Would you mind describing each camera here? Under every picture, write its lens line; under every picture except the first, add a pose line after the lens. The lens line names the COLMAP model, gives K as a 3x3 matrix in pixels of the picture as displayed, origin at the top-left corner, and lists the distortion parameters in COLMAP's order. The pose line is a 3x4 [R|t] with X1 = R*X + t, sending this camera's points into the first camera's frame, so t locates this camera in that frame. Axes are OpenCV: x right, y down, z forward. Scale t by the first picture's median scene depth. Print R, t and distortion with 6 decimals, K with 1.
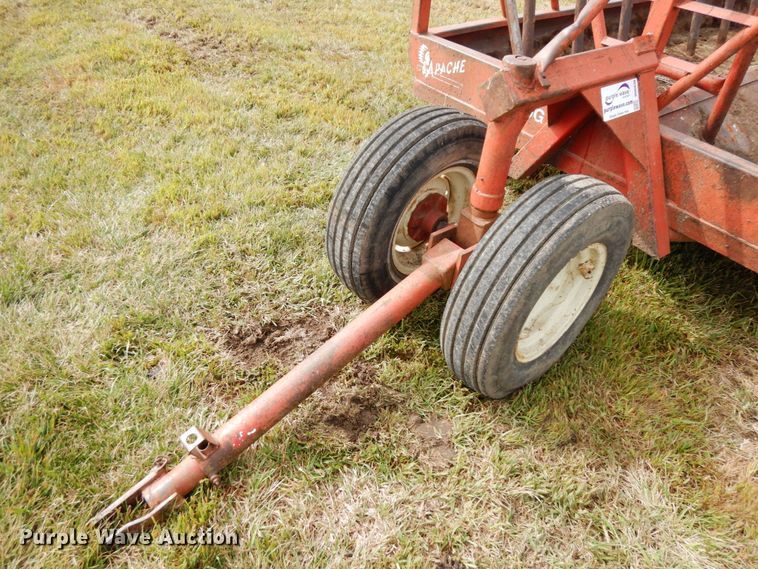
lens RADIAL K [[540.4, 0, 378.4], [0, 540.4, 281.9], [0, 0, 1]] dist [0.011807, -0.001577]
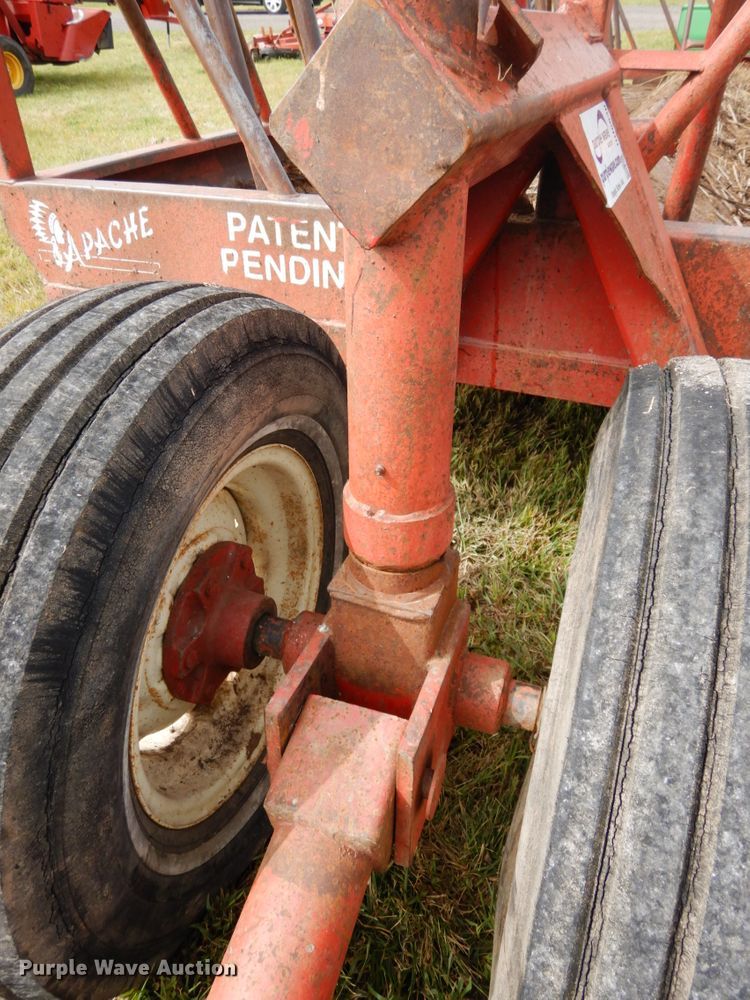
lens RADIAL K [[712.9, 0, 376.9], [0, 712.9, 493.9], [0, 0, 1]] dist [0.011807, -0.001577]
pose [[0.869066, -0.331167, 0.367496, 0.048672], [0.366133, 0.930152, -0.027640, -0.156815], [-0.332674, 0.158574, 0.929614, 0.615341]]
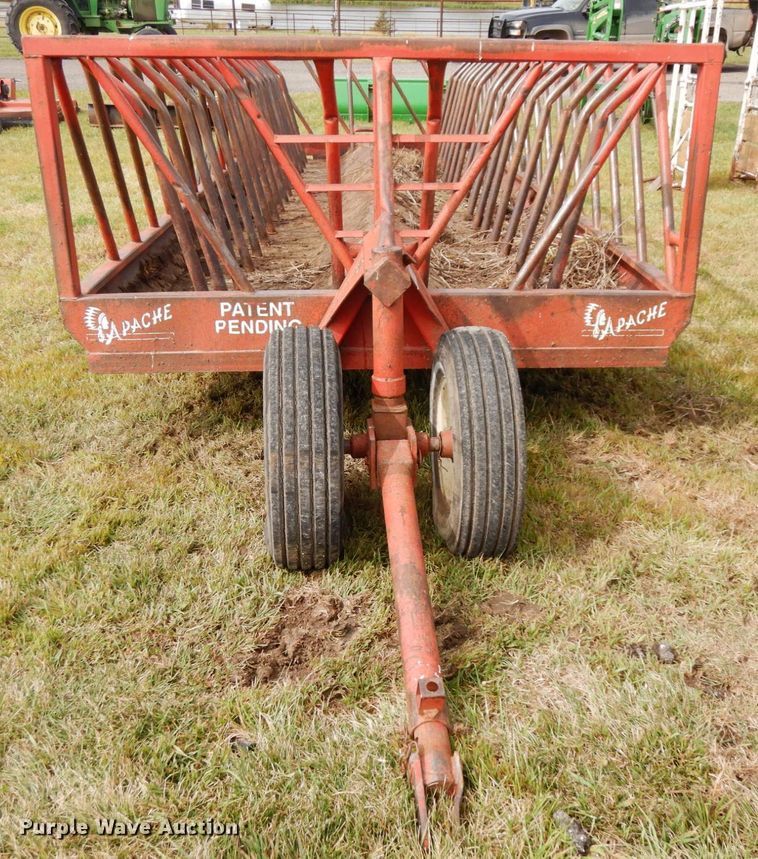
lens RADIAL K [[943.8, 0, 427.8], [0, 943.8, 427.7], [0, 0, 1]] dist [-0.001972, 0.000000]
pose [[0.563343, -0.362986, 0.742217, -1.013673], [0.554582, 0.832011, -0.014027, -0.029034], [-0.612441, 0.419522, 0.670013, -0.144629]]
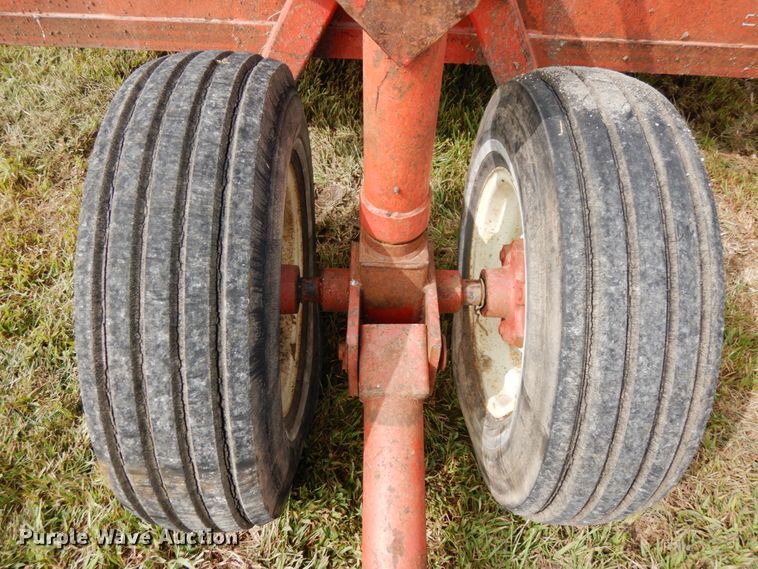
lens RADIAL K [[540.4, 0, 379.9], [0, 540.4, 285.0], [0, 0, 1]] dist [0.011807, -0.001577]
pose [[0.654892, -0.638764, 0.403853, -0.035918], [0.506465, 0.767596, 0.392798, -0.284824], [-0.560901, -0.052703, 0.826203, 0.600358]]
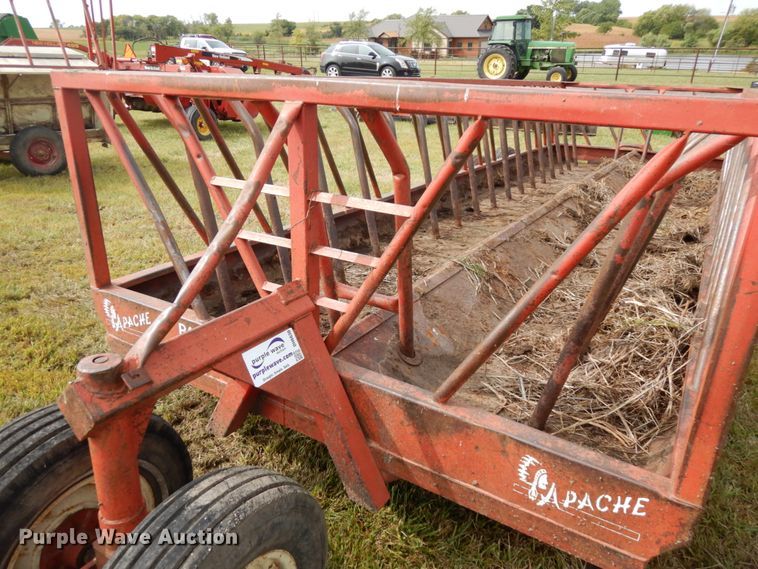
lens RADIAL K [[540.4, 0, 376.7], [0, 540.4, 278.0], [0, 0, 1]] dist [0.011807, -0.001577]
pose [[0.938008, -0.162518, 0.306151, 0.343925], [0.251310, 0.927186, -0.277792, -0.162175], [-0.238712, 0.337510, 0.910551, 0.102592]]
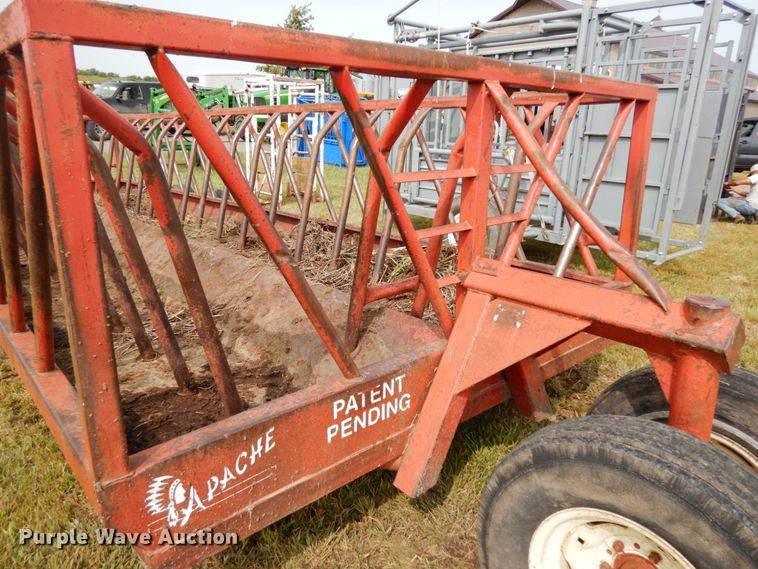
lens RADIAL K [[540.4, 0, 377.1], [0, 540.4, 282.9], [0, 0, 1]] dist [0.011807, -0.001577]
pose [[-0.062482, -0.332893, 0.940892, -0.423415], [0.634167, 0.714715, 0.294983, -0.834708], [-0.770668, 0.615114, 0.166453, 1.018634]]
